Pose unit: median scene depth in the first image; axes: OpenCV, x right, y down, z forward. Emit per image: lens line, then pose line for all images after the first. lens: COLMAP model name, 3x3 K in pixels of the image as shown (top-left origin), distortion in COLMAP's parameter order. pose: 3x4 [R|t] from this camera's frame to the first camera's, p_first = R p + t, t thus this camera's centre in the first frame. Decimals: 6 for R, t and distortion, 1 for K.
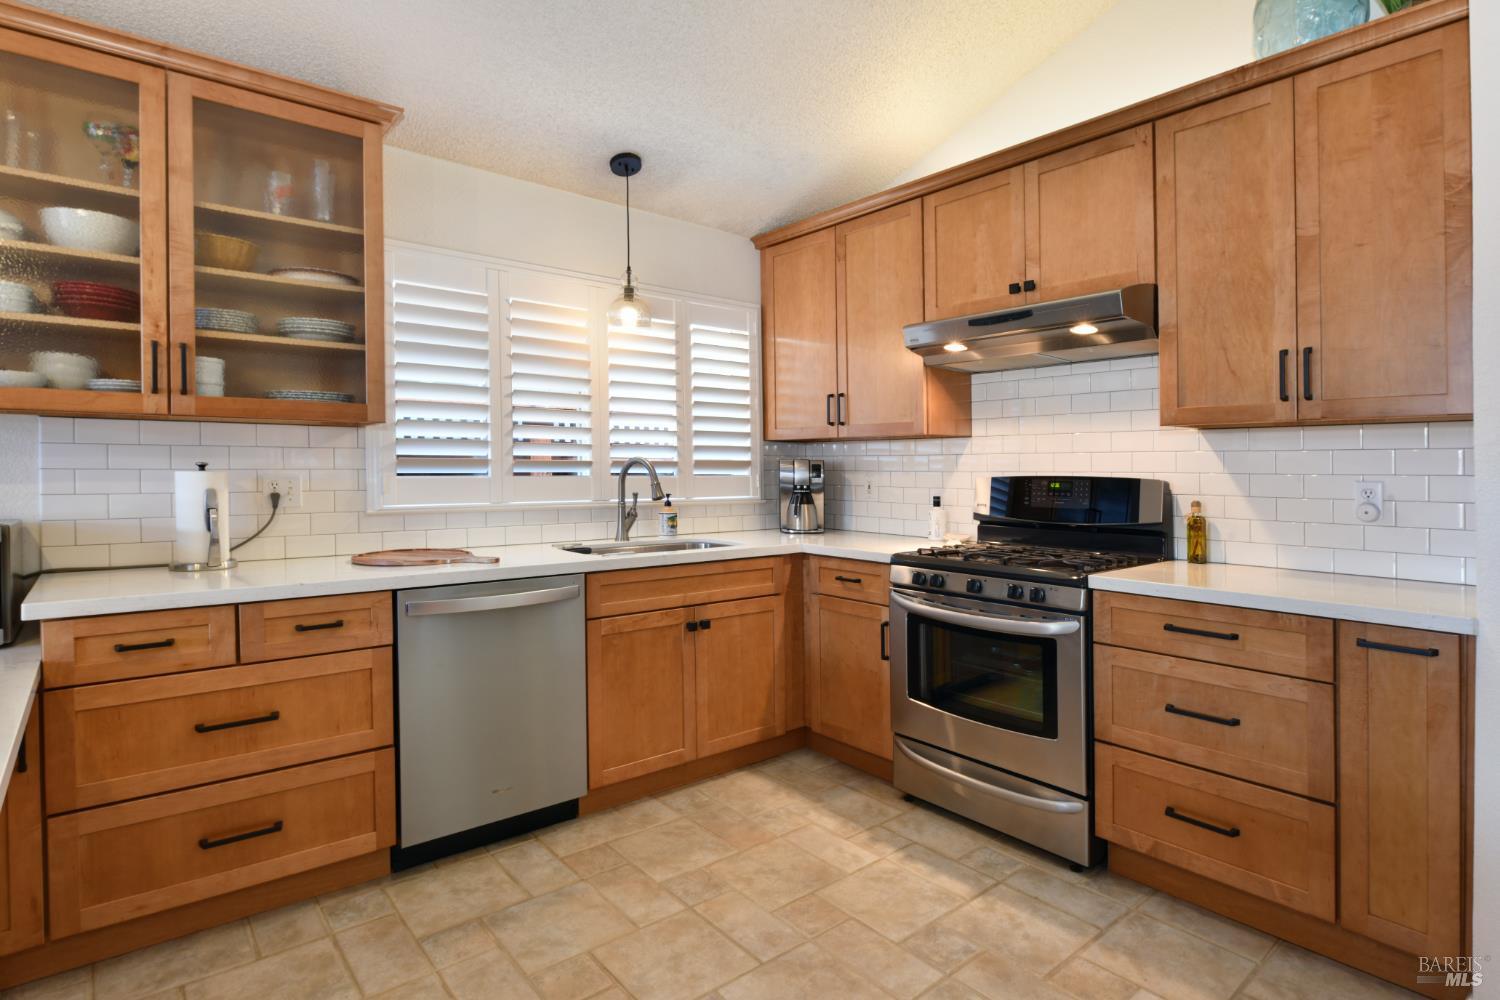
lens RADIAL K [[797.1, 0, 754.4], [0, 797.1, 490.0], [0, 0, 1]] dist [-0.002255, -0.000231]
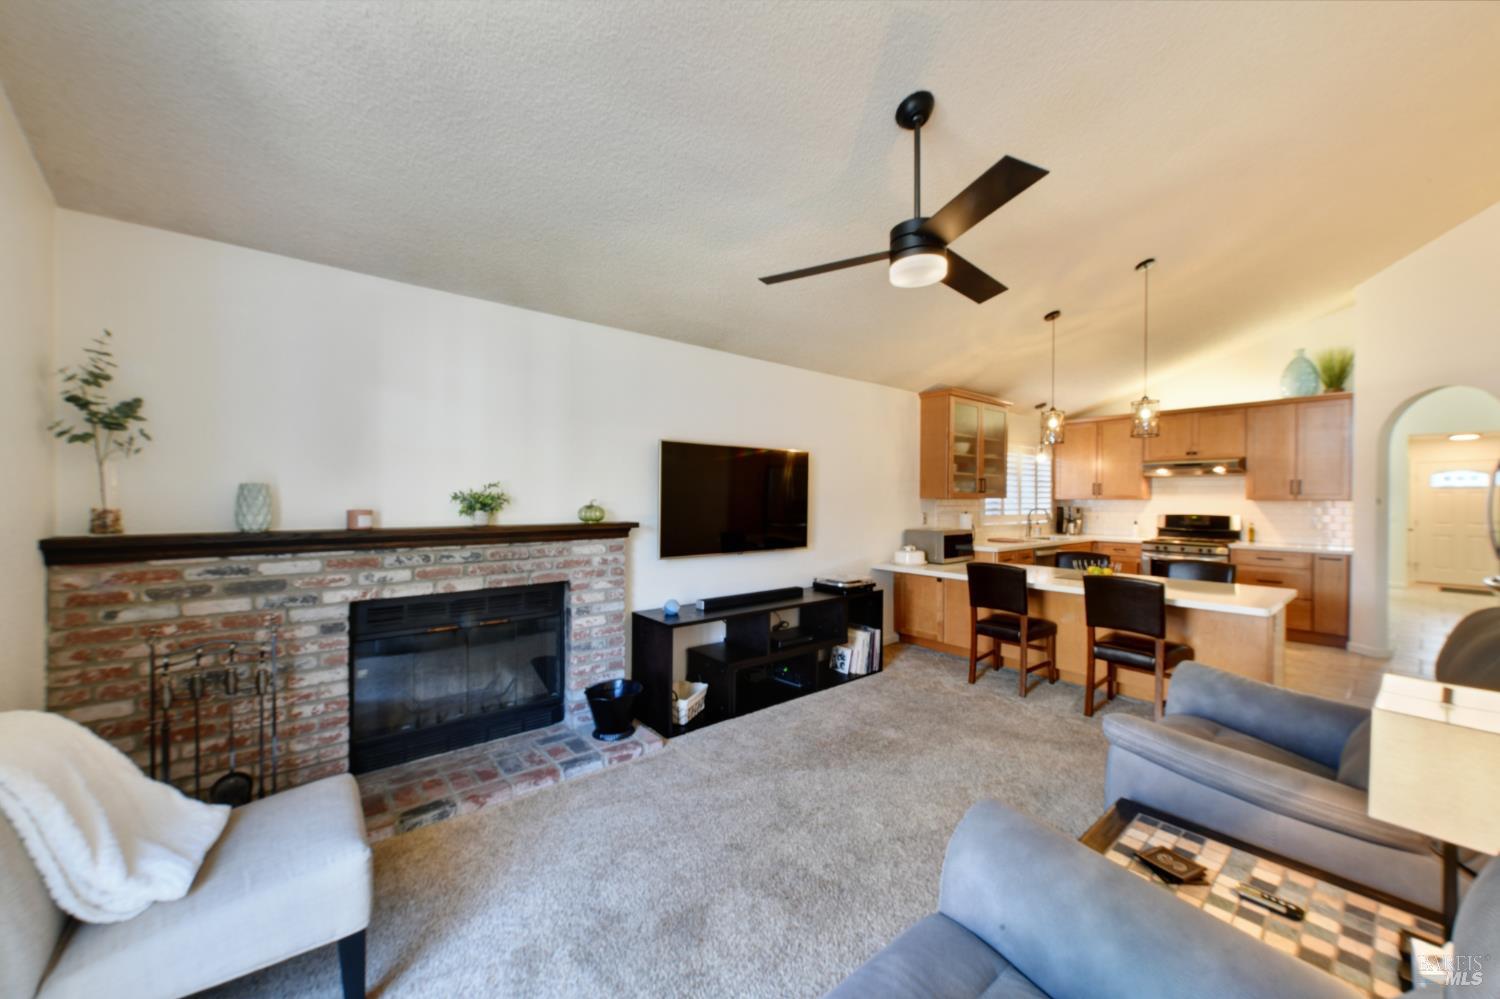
lens RADIAL K [[578.9, 0, 746.1], [0, 578.9, 506.4], [0, 0, 1]] dist [0.001655, 0.000105]
pose [[0.999044, 0.000085, -0.043705, -1.275254], [-0.000854, 0.999845, -0.017581, -0.007791], [0.043697, 0.017601, 0.998890, -1.299524]]
